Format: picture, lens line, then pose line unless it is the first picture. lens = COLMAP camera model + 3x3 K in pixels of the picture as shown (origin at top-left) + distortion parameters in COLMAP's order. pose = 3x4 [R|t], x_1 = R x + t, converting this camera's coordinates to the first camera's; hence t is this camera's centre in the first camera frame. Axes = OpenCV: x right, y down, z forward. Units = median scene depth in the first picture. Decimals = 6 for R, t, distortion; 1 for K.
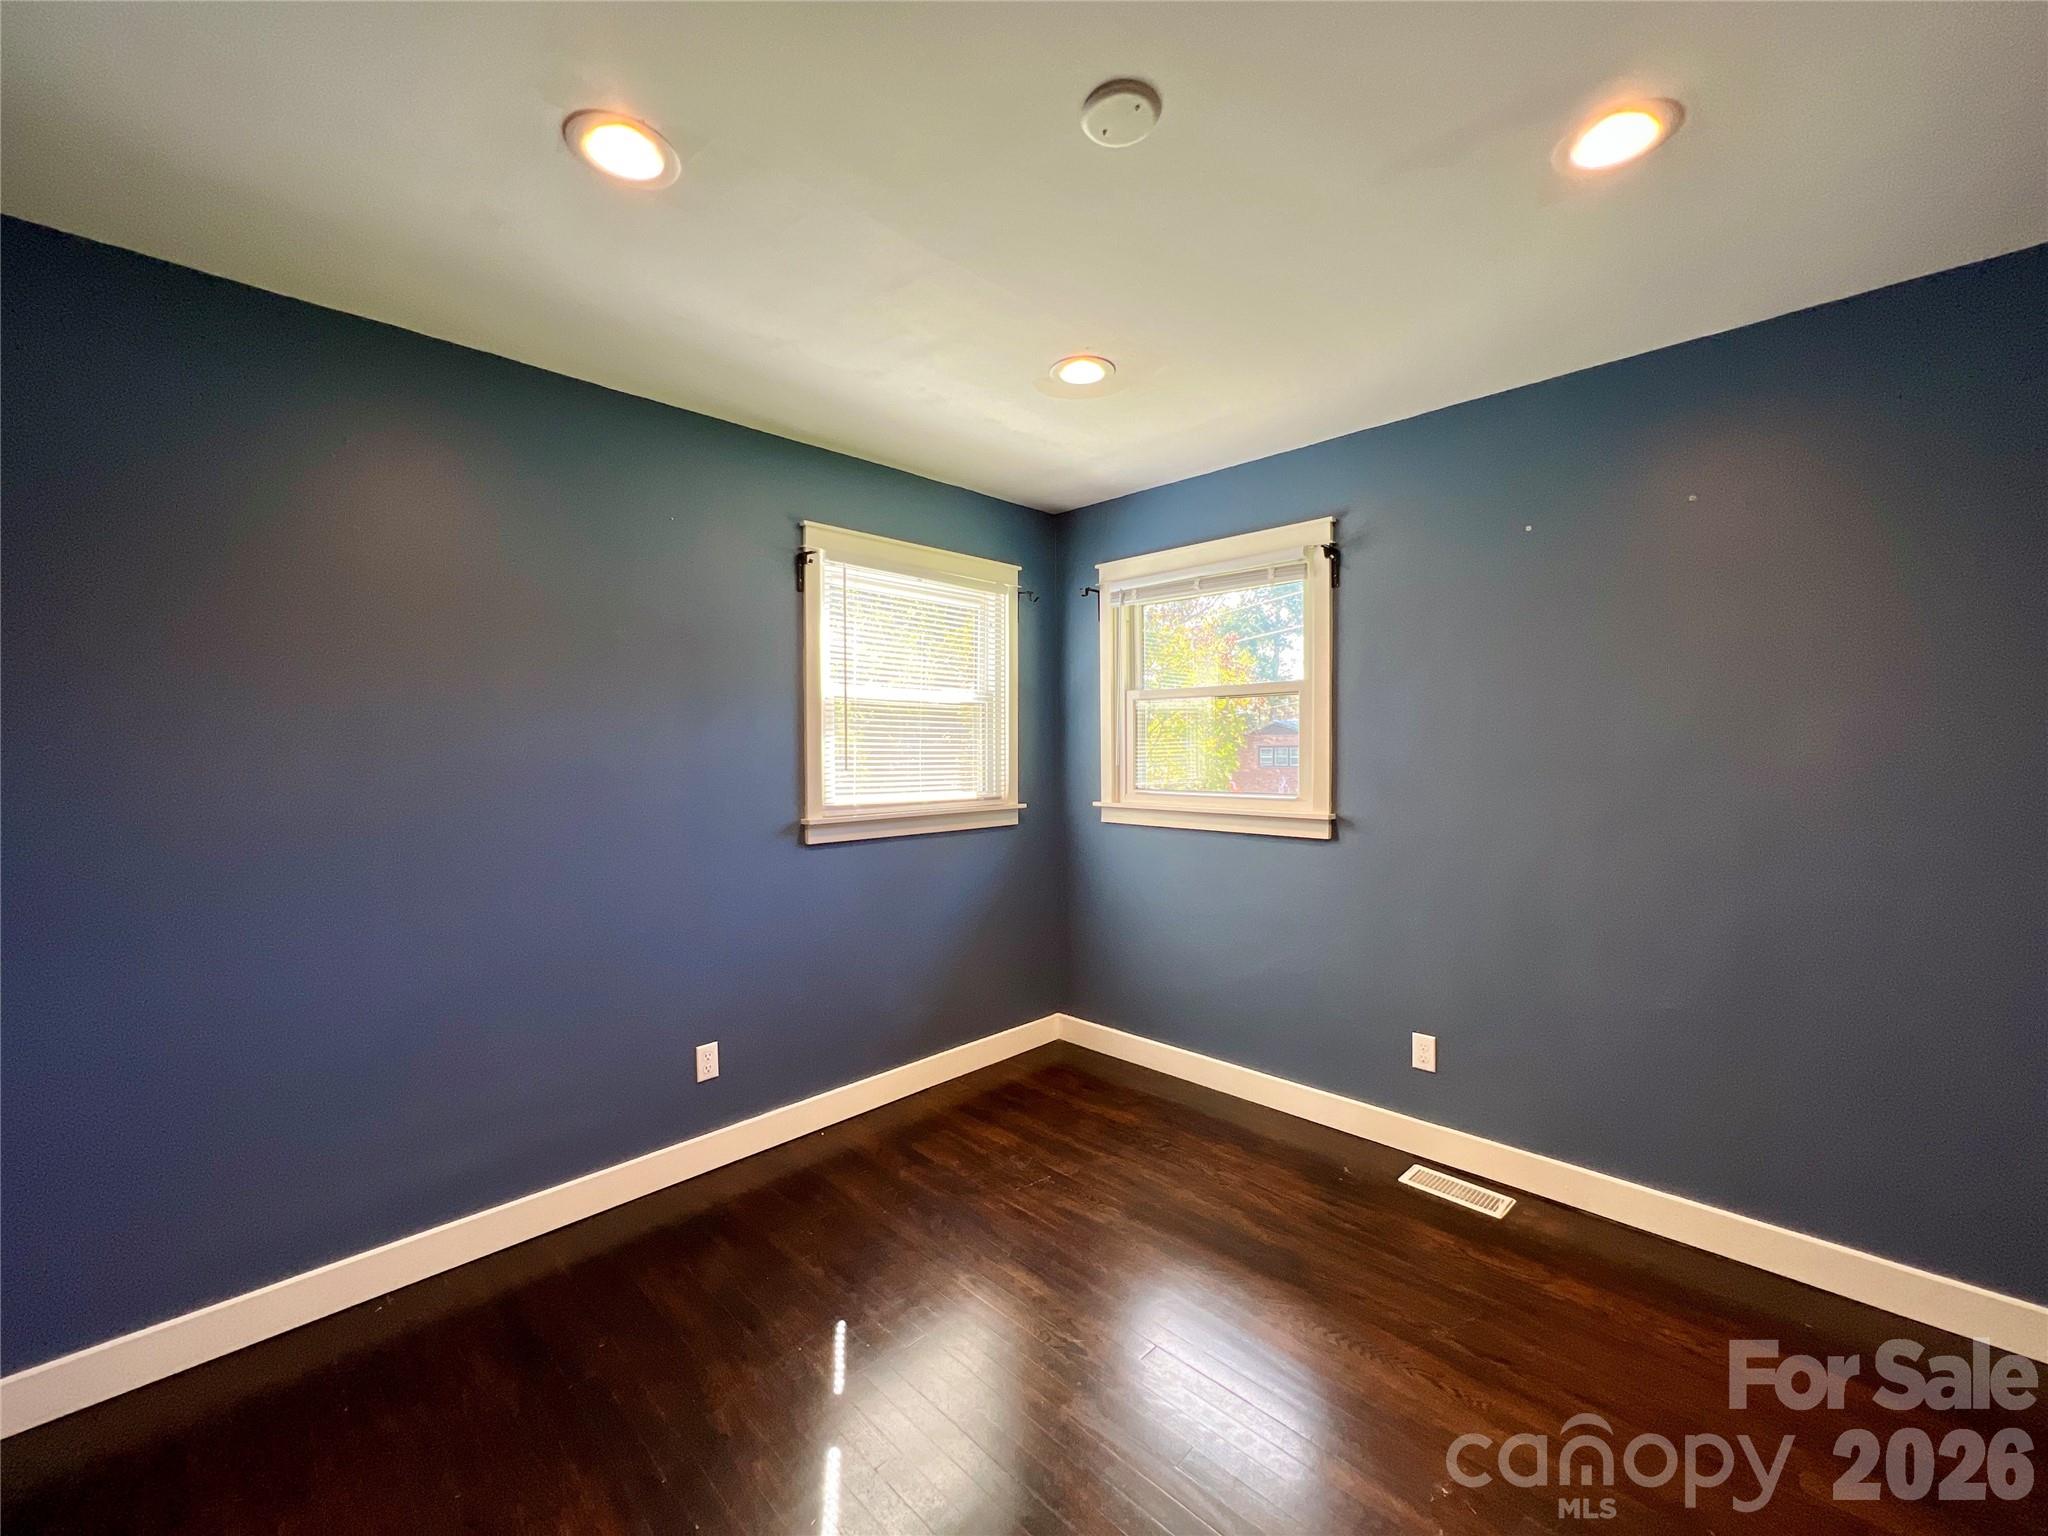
lens RADIAL K [[823.5, 0, 1022.3], [0, 823.5, 761.4], [0, 0, 1]] dist [-0.007635, 0.000540]
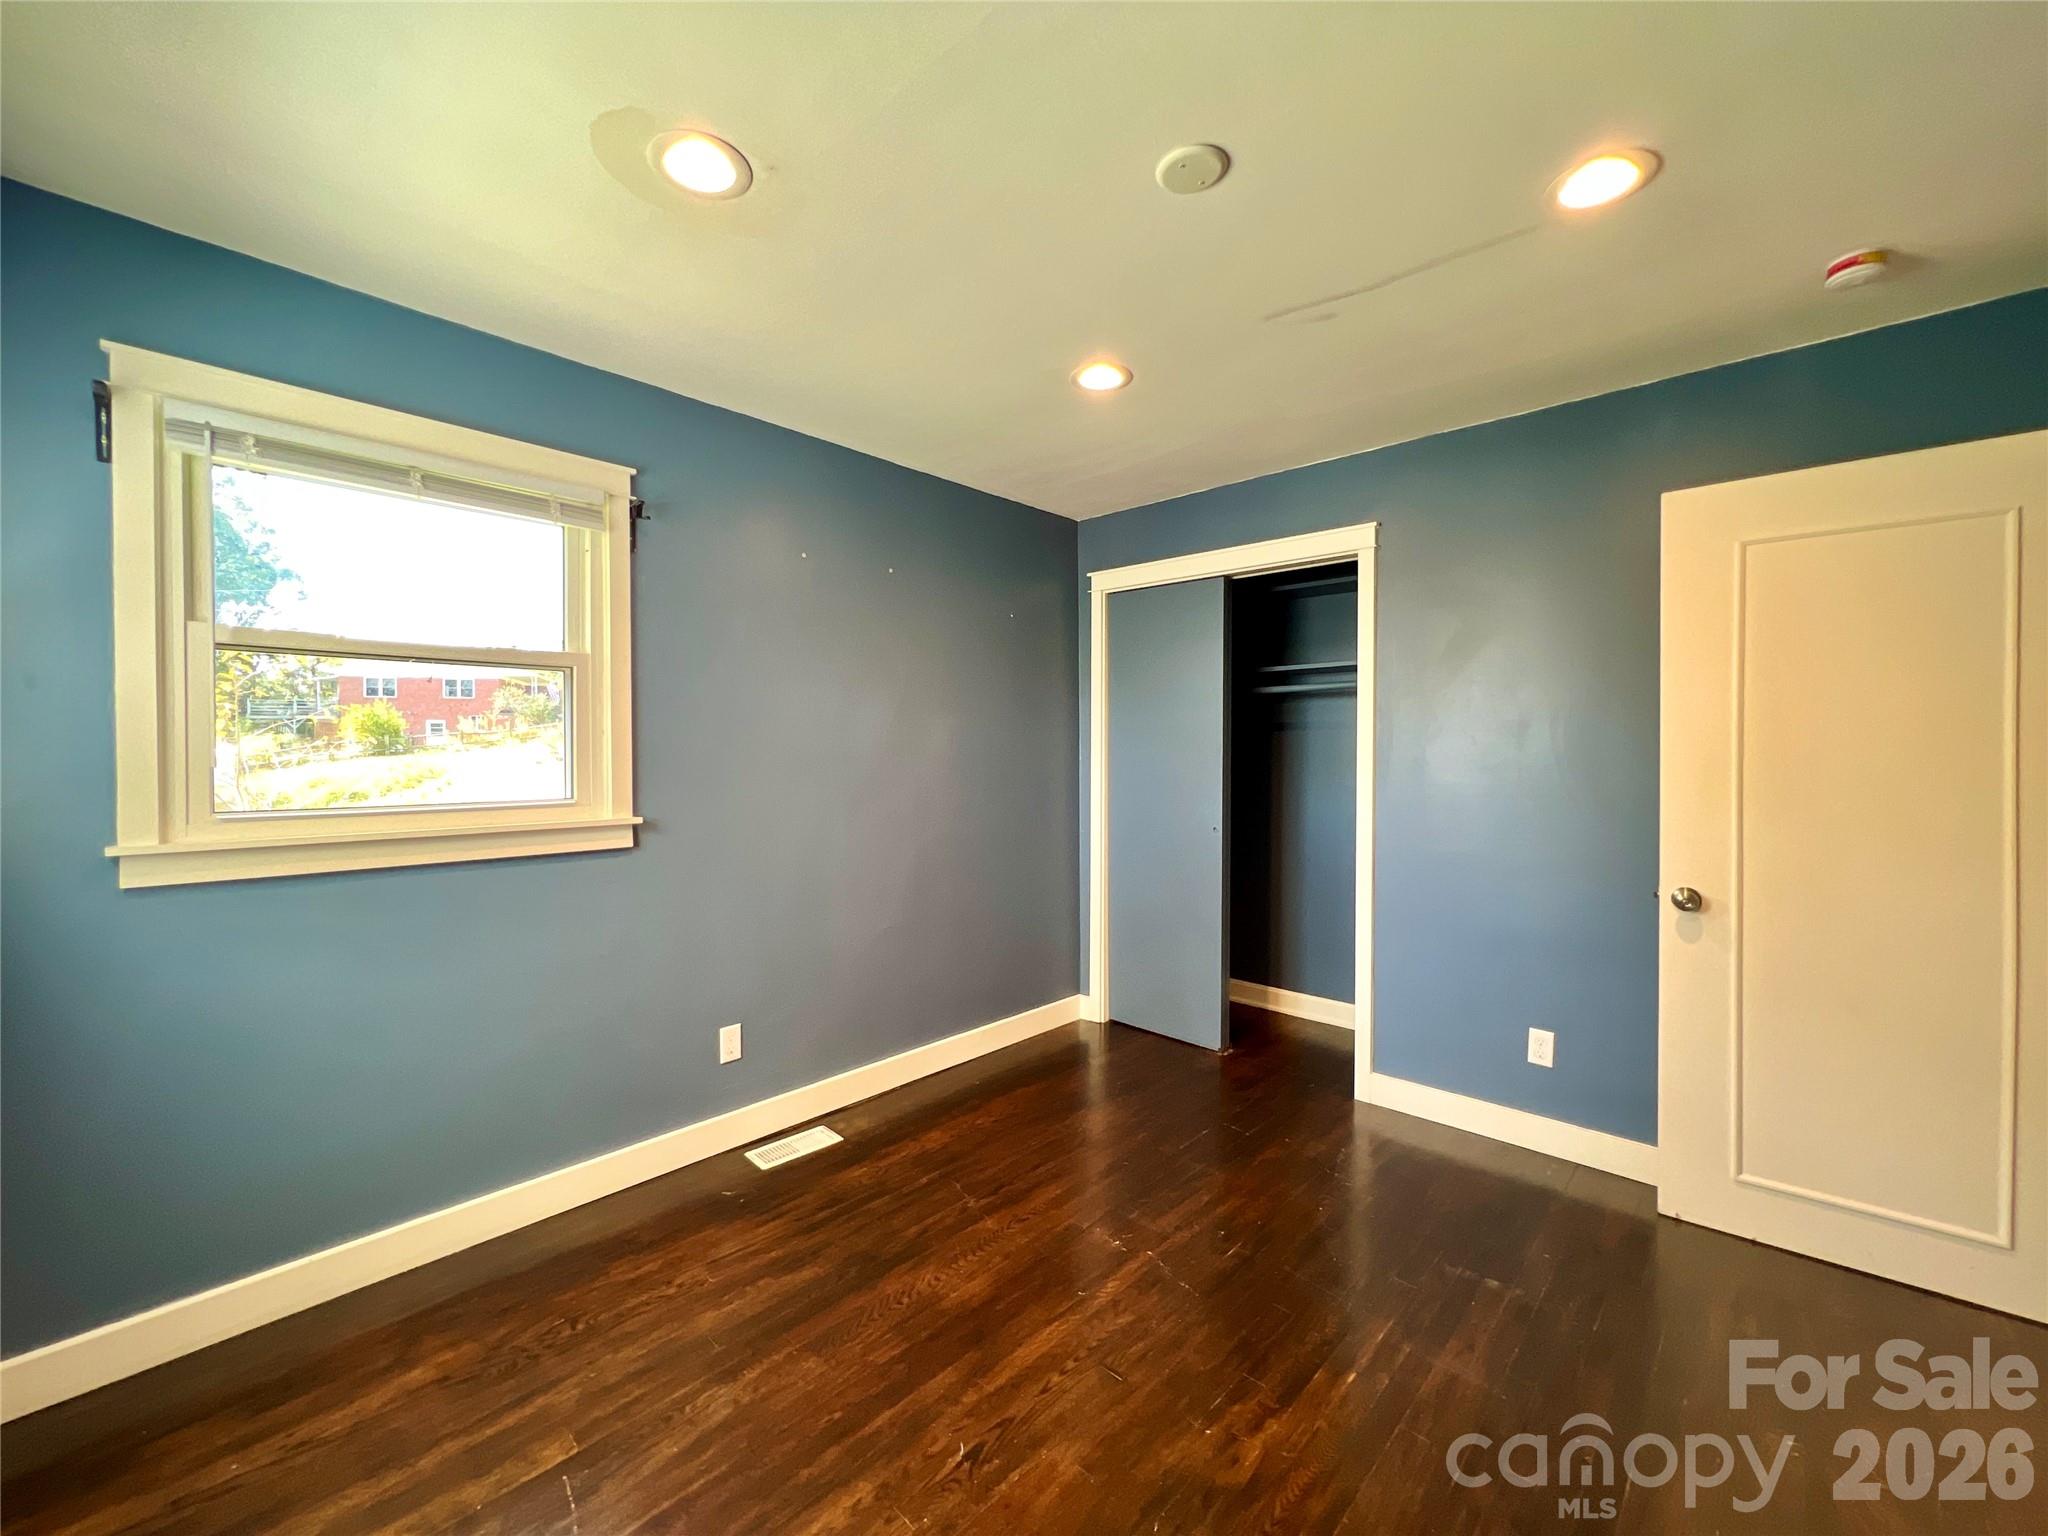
lens RADIAL K [[823.5, 0, 1022.3], [0, 823.5, 761.4], [0, 0, 1]] dist [-0.007635, 0.000540]
pose [[-0.036468, -0.006732, 0.999312, -0.524814], [0.016258, 0.999841, 0.007329, 0.007578], [-0.999203, 0.016514, -0.036353, 0.670343]]
